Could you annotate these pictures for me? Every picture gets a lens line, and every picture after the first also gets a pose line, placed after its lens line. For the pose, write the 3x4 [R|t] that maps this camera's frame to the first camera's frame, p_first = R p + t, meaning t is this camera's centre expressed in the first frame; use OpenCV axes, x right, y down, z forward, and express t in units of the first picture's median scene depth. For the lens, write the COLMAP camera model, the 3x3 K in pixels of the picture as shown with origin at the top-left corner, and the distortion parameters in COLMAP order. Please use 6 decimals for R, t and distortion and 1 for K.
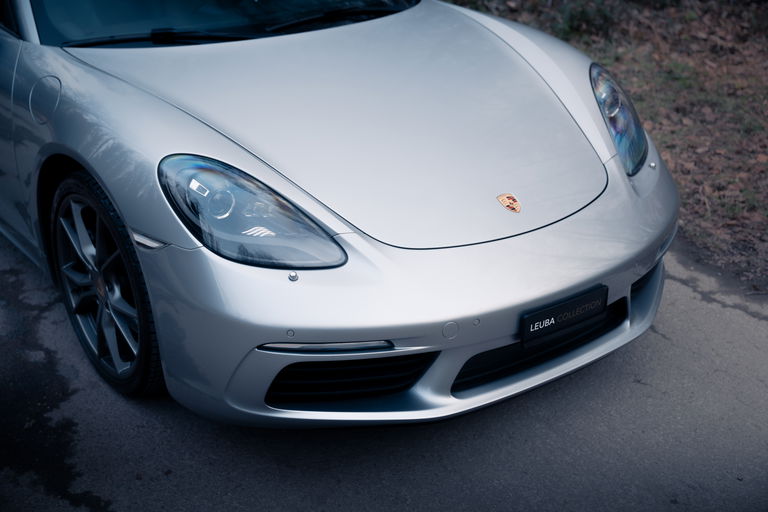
lens RADIAL K [[1147.4, 0, 384.0], [0, 1147.4, 256.0], [0, 0, 1]] dist [0.011299, 0.074859]
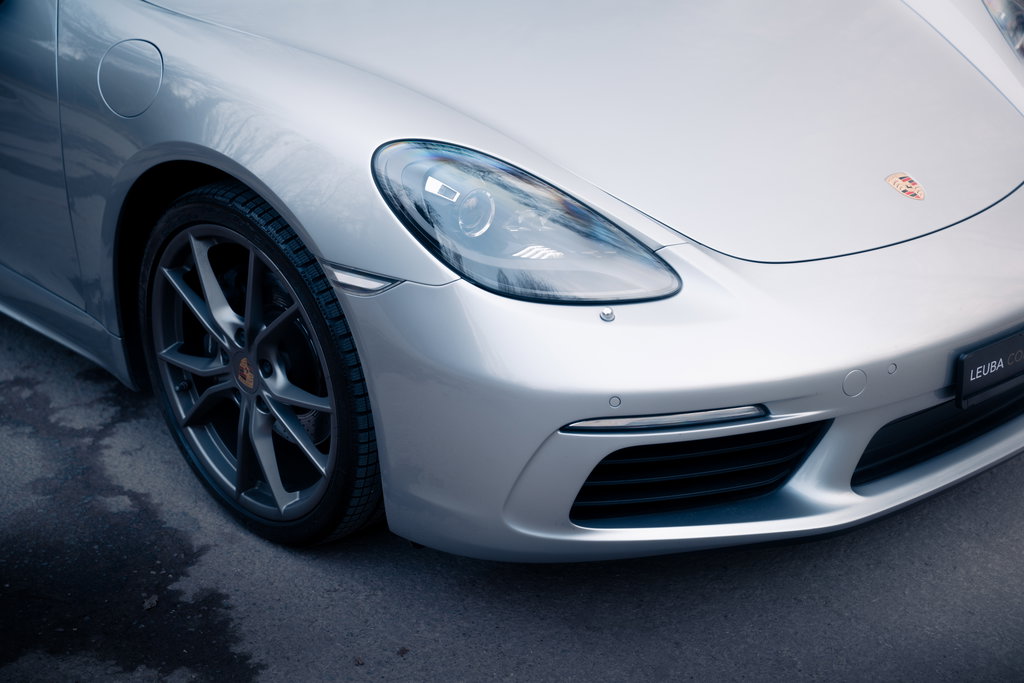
lens RADIAL K [[2031.2, 0, 512.0], [0, 2031.2, 341.5], [0, 0, 1]] dist [0.302192, 0.024846]
pose [[0.996443, -0.071345, 0.044854, -0.162524], [0.072302, 0.997181, -0.020073, 0.045550], [-0.043295, 0.023245, 0.998792, -0.115752]]
